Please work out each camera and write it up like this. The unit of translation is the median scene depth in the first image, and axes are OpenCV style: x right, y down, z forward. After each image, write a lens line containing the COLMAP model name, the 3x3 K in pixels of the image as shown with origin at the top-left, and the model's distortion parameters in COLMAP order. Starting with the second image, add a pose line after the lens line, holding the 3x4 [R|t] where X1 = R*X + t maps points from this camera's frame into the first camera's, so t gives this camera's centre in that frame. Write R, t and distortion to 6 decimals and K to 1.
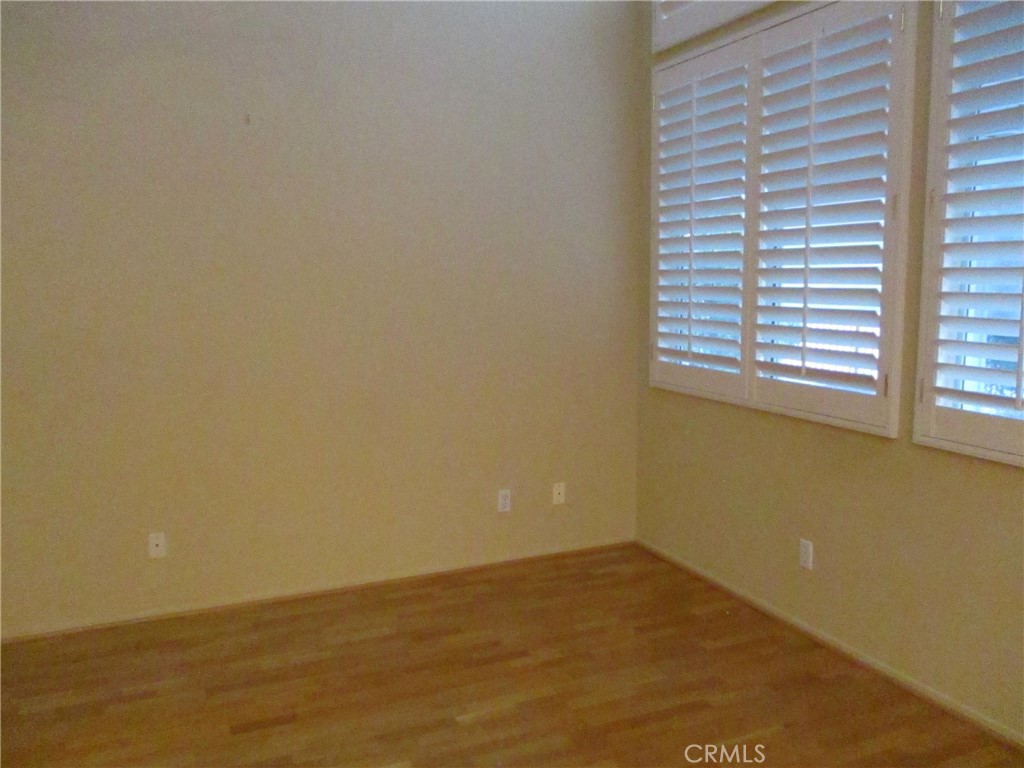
lens RADIAL K [[868.6, 0, 549.4], [0, 868.6, 385.0], [0, 0, 1]] dist [-0.075593, 0.000557]
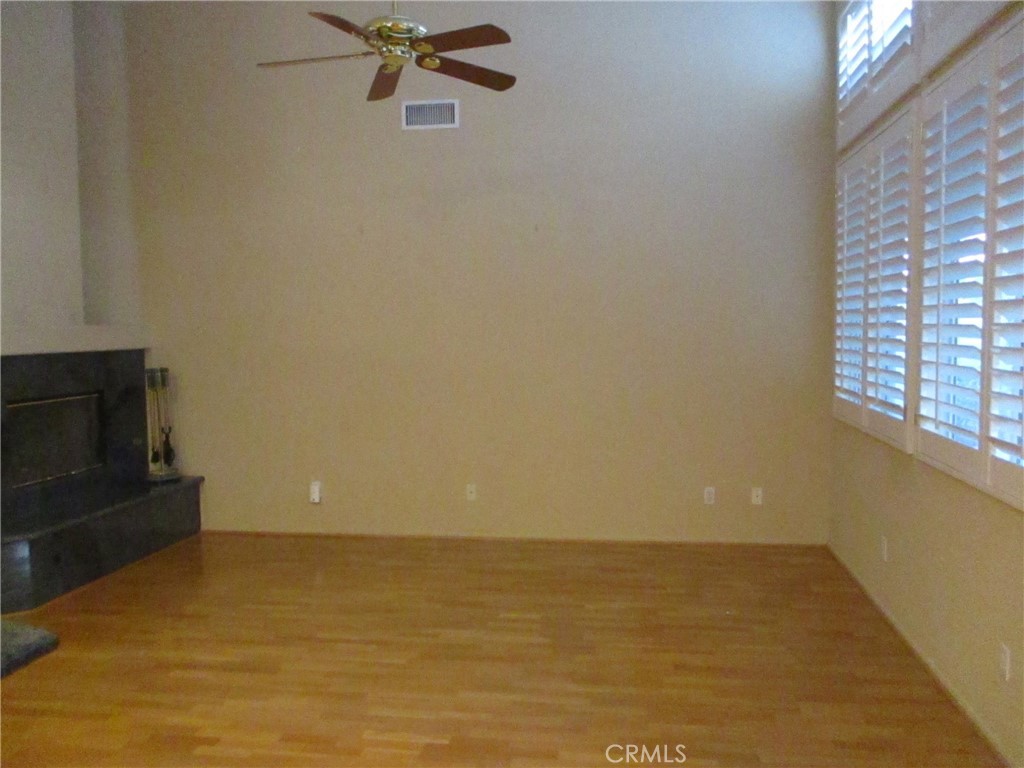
lens RADIAL K [[868.6, 0, 549.4], [0, 868.6, 385.0], [0, 0, 1]] dist [-0.075593, 0.000557]
pose [[0.858043, 0.042320, -0.511832, 0.447866], [-0.071329, 0.996760, -0.037162, 0.034273], [0.508601, 0.068395, 0.858281, -0.300801]]
